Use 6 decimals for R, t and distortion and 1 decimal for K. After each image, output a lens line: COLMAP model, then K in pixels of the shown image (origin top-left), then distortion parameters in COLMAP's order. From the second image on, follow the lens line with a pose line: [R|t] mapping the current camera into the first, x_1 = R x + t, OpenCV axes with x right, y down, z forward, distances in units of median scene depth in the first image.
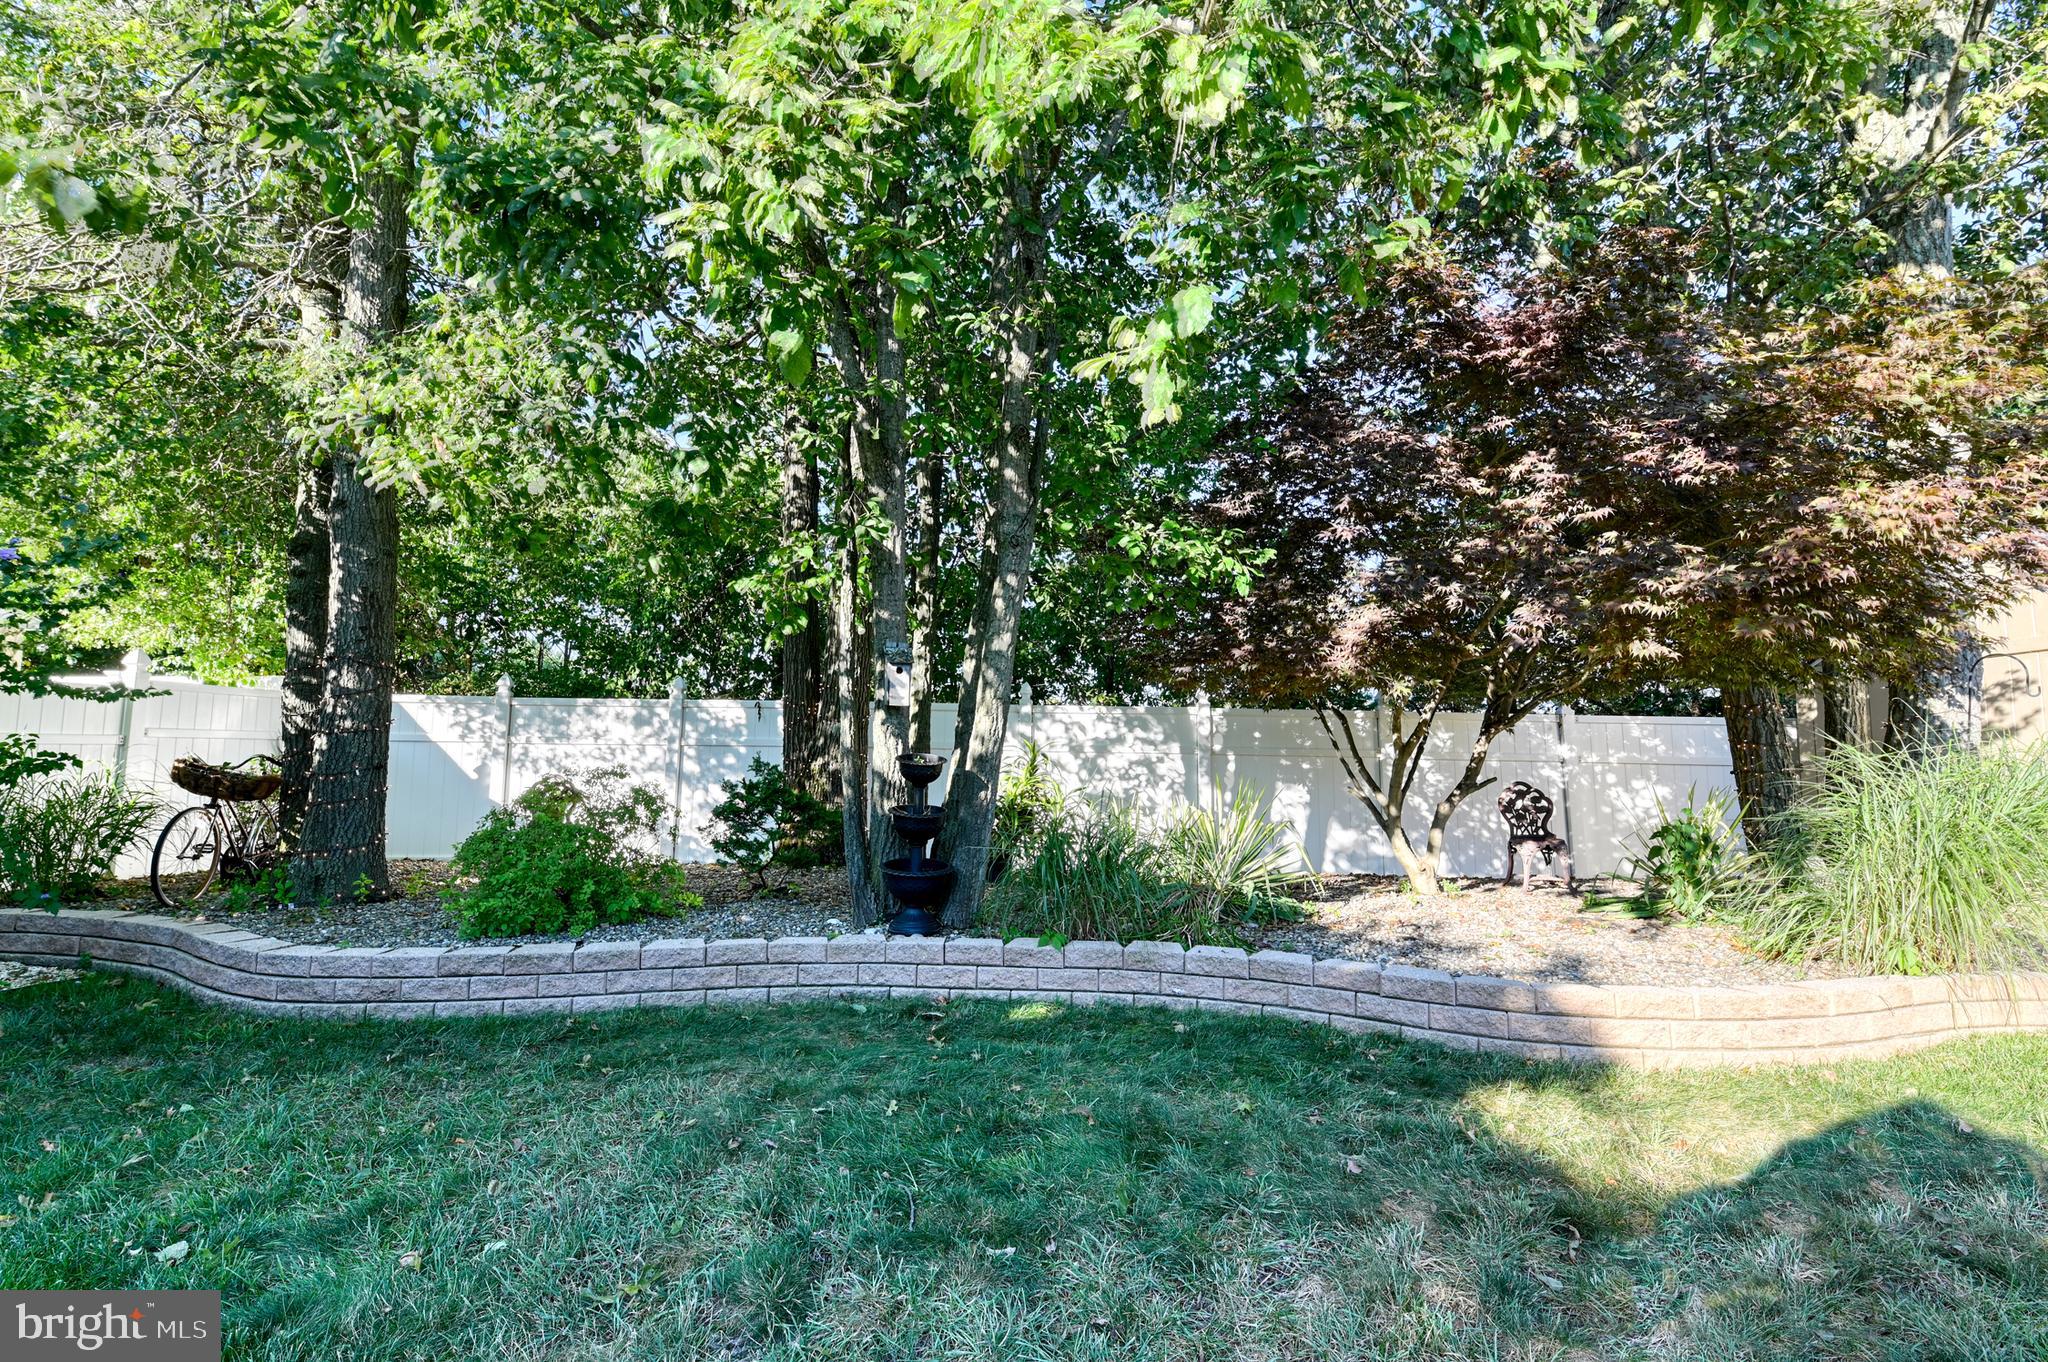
lens RADIAL K [[873.4, 0, 1026.2], [0, 873.4, 678.7], [0, 0, 1]] dist [-0.017556, 0.000414]
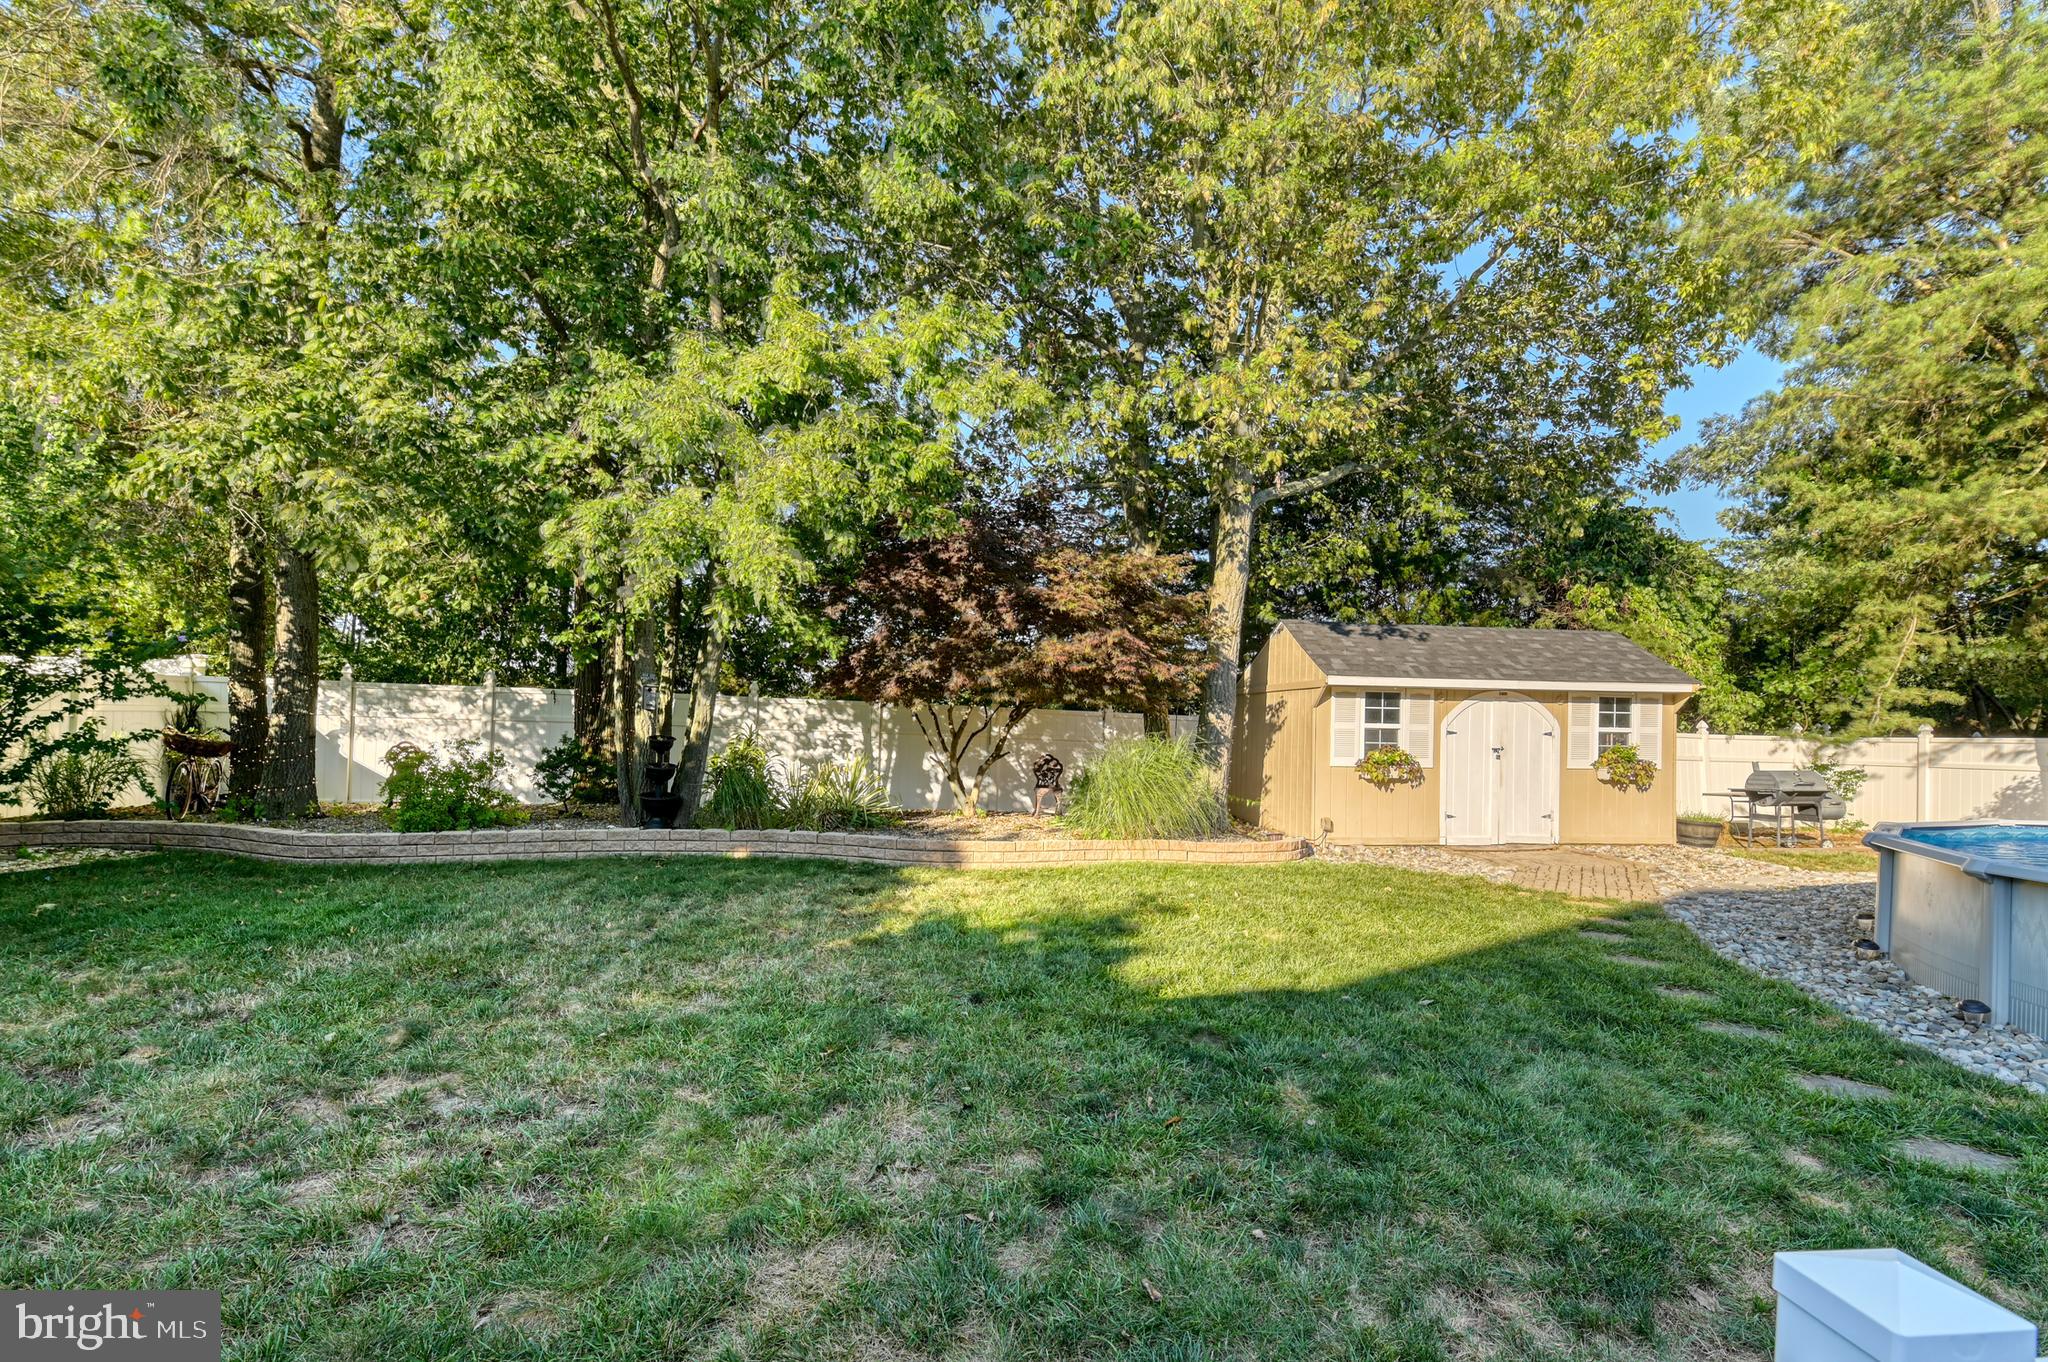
lens RADIAL K [[873.4, 0, 989.0], [0, 873.4, 711.6], [0, 0, 1]] dist [-0.017556, 0.000414]
pose [[0.982005, 0.020795, 0.187708, 0.175111], [-0.035362, 0.996587, 0.074590, -0.102884], [-0.185517, -0.079886, 0.979389, -0.767782]]
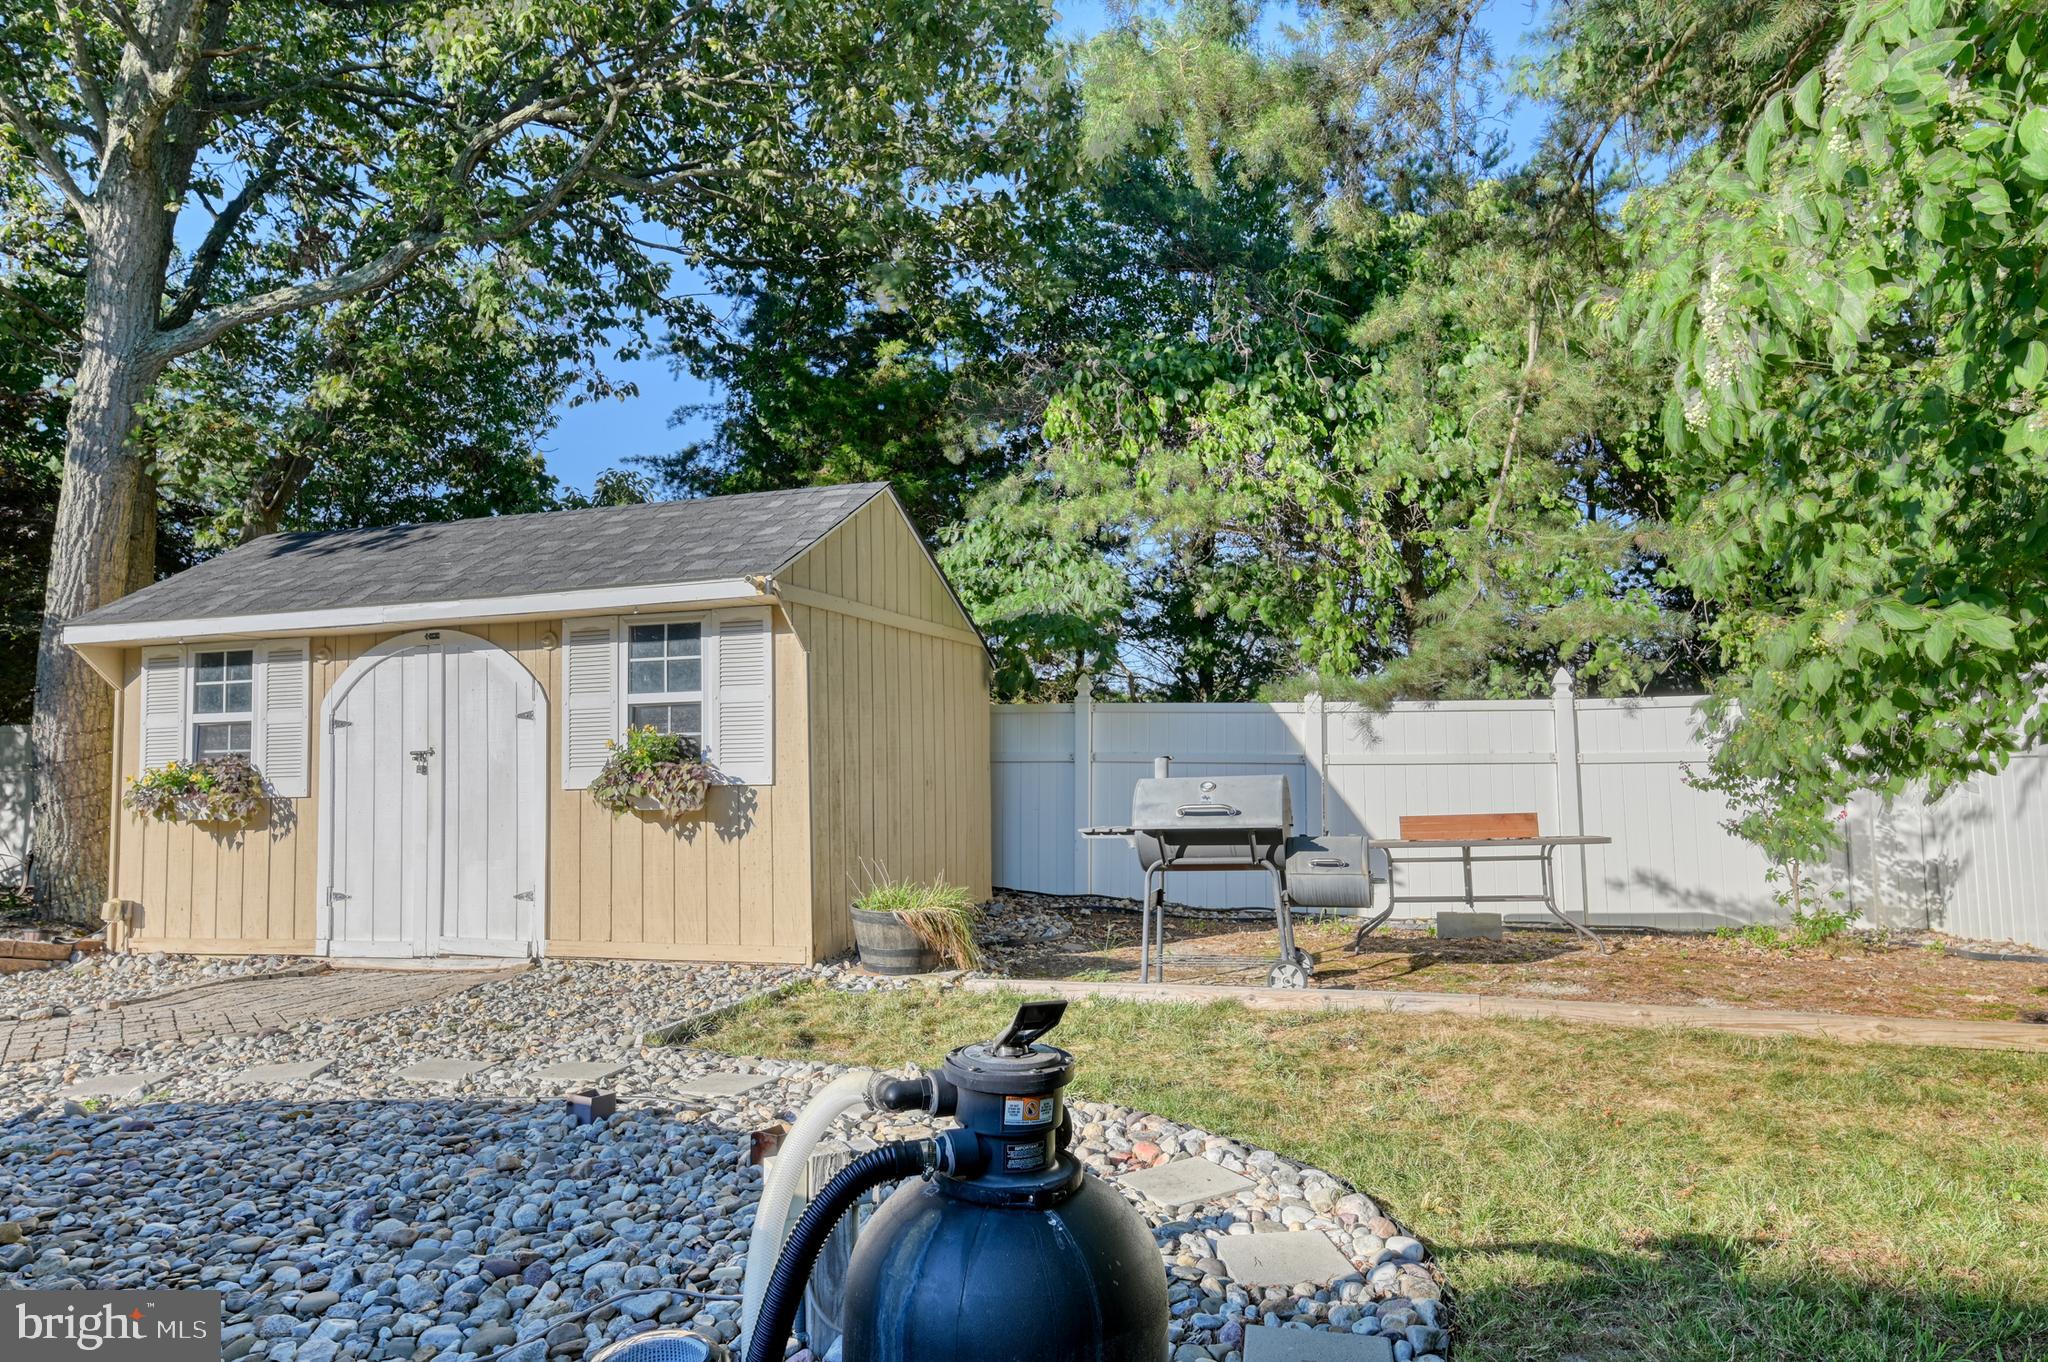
lens RADIAL K [[1359.3, 0, 1024.1], [0, 1359.3, 682.4], [0, 0, 1]] dist [-0.000861, -0.000105]
pose [[0.974465, -0.036378, -0.221572, 2.406623], [0.039358, 0.999184, 0.009047, 0.013491], [0.221062, -0.017537, 0.975102, -0.376556]]
